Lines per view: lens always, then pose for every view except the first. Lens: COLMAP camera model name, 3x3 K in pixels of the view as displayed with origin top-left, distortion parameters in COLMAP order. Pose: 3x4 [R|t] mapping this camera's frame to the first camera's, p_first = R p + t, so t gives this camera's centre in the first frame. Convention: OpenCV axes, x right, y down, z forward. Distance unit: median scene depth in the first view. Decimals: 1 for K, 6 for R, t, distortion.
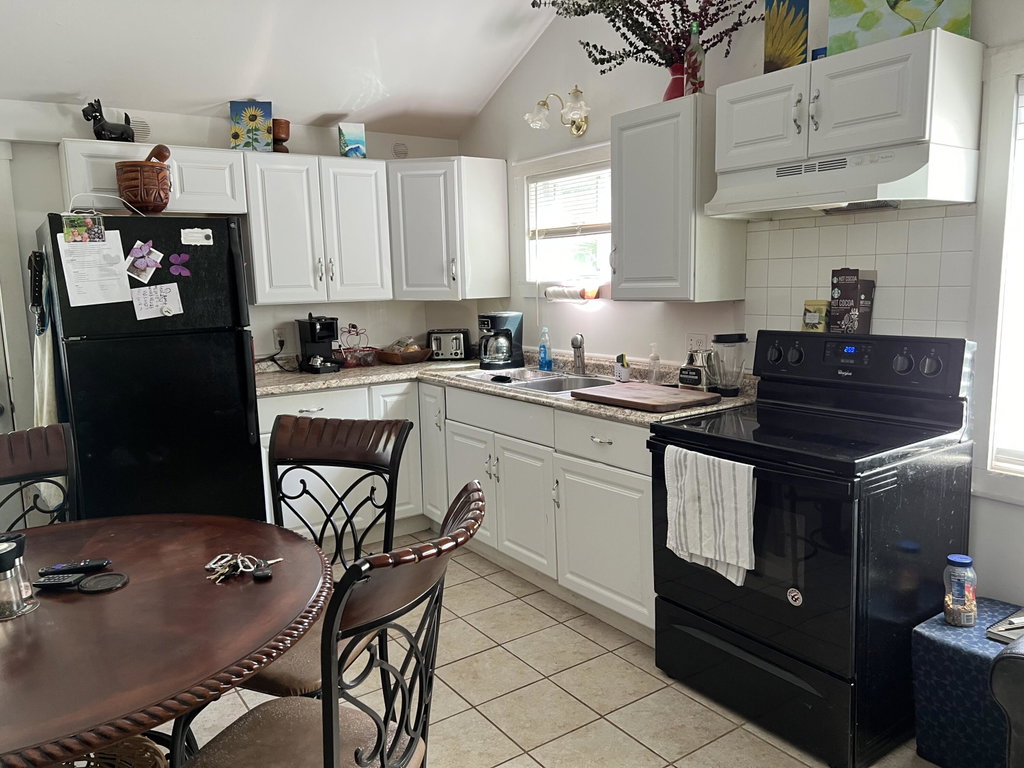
lens RADIAL K [[768.6, 0, 519.9], [0, 768.6, 395.6], [0, 0, 1]] dist [0.058969, -0.071926]
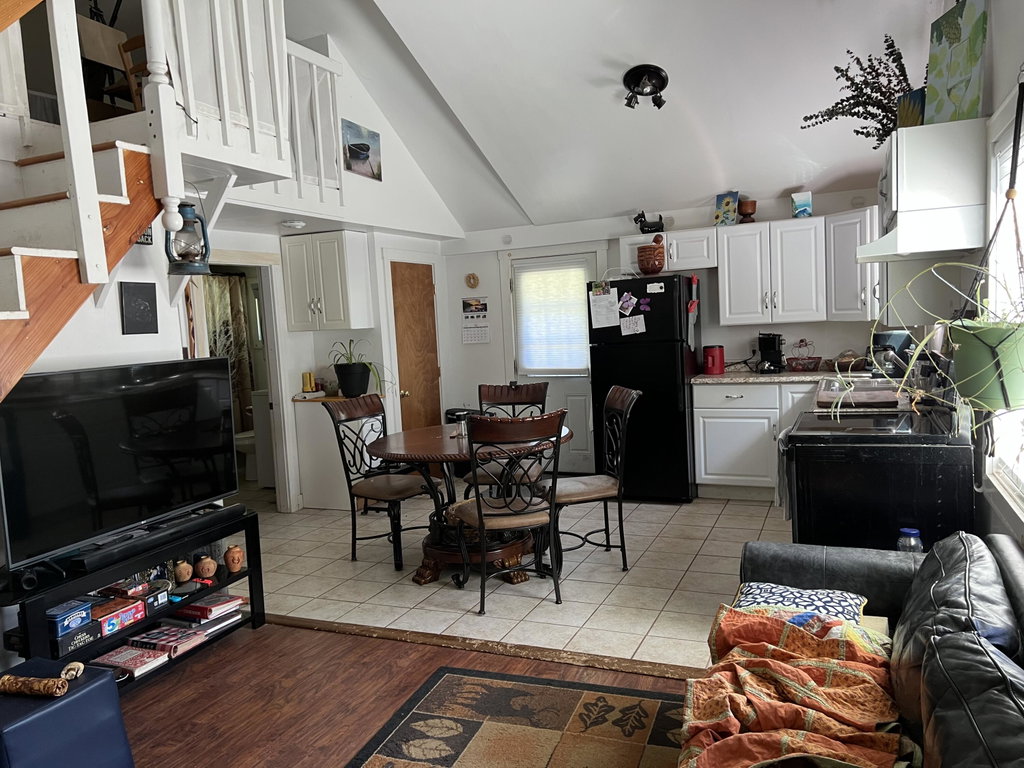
lens RADIAL K [[768.6, 0, 499.4], [0, 768.6, 387.7], [0, 0, 1]] dist [0.058969, -0.071926]
pose [[0.511294, 0.071134, -0.856457, 0.912540], [-0.091827, 0.995385, 0.027854, 0.001623], [0.854486, 0.064405, 0.515466, -0.176204]]
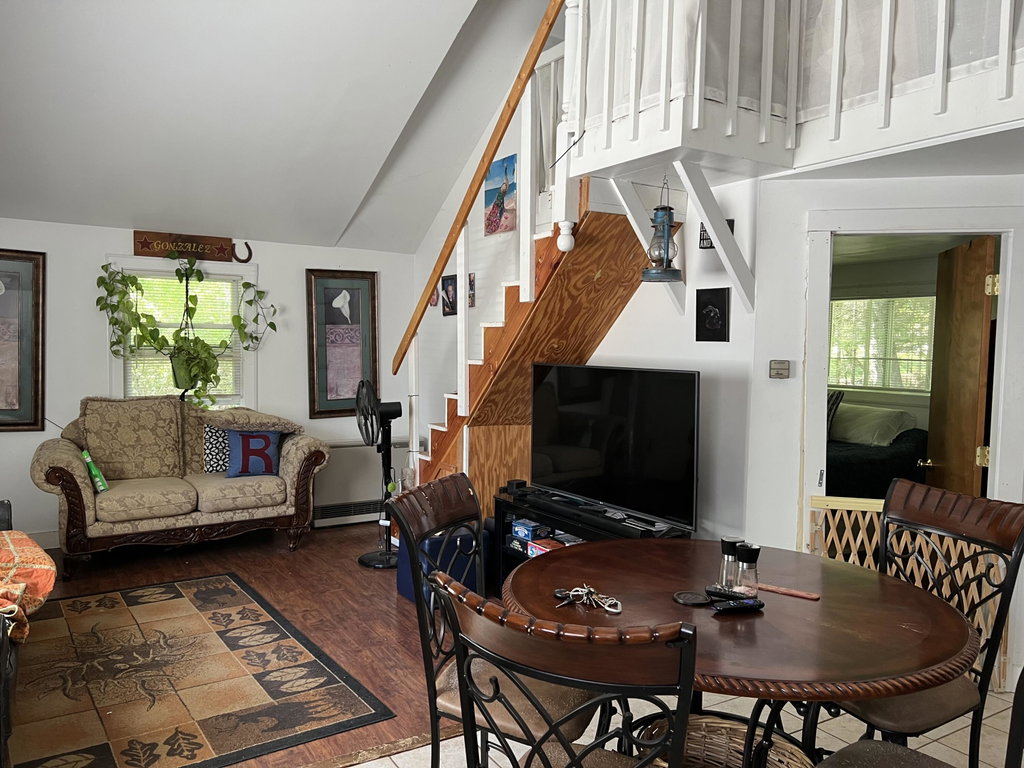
lens RADIAL K [[768.6, 0, 515.7], [0, 768.6, 380.0], [0, 0, 1]] dist [0.058969, -0.071926]
pose [[-0.998492, -0.001243, 0.054892, -0.179354], [0.009930, 0.979168, 0.202810, -0.180242], [-0.054000, 0.203050, -0.977678, 1.139523]]
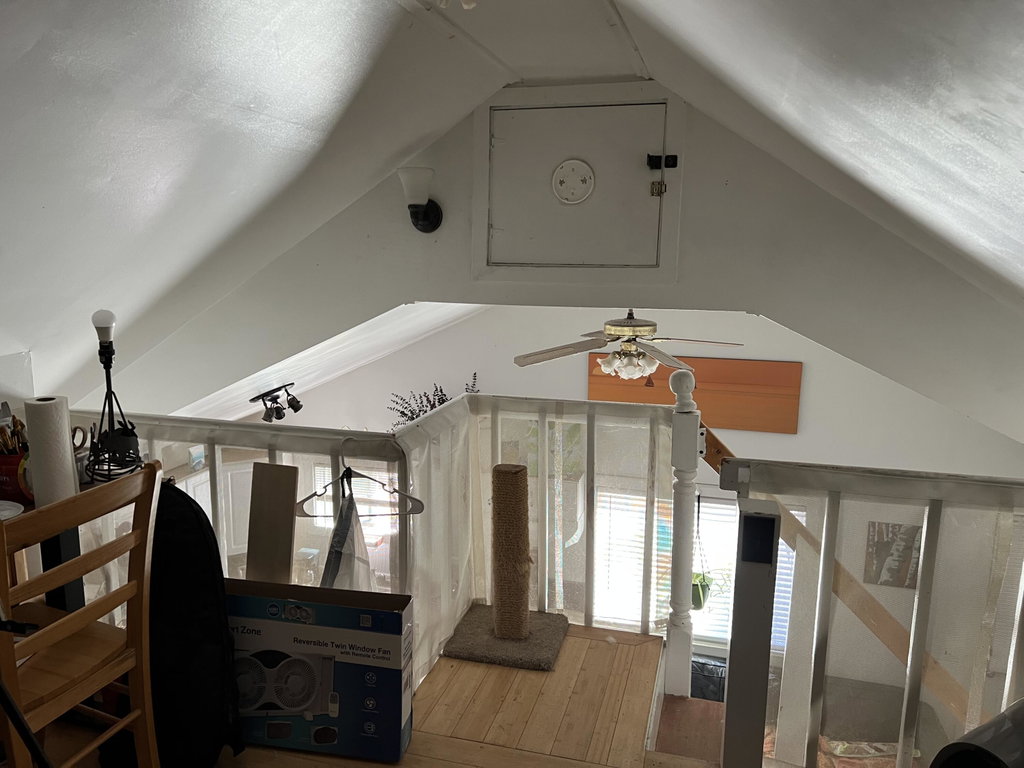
lens RADIAL K [[768.6, 0, 513.2], [0, 768.6, 387.7], [0, 0, 1]] dist [0.058969, -0.071926]
pose [[0.764986, -0.088761, 0.637901, -0.862757], [0.072092, 0.996034, 0.052139, -0.632976], [-0.640000, 0.006102, 0.768351, -0.590814]]
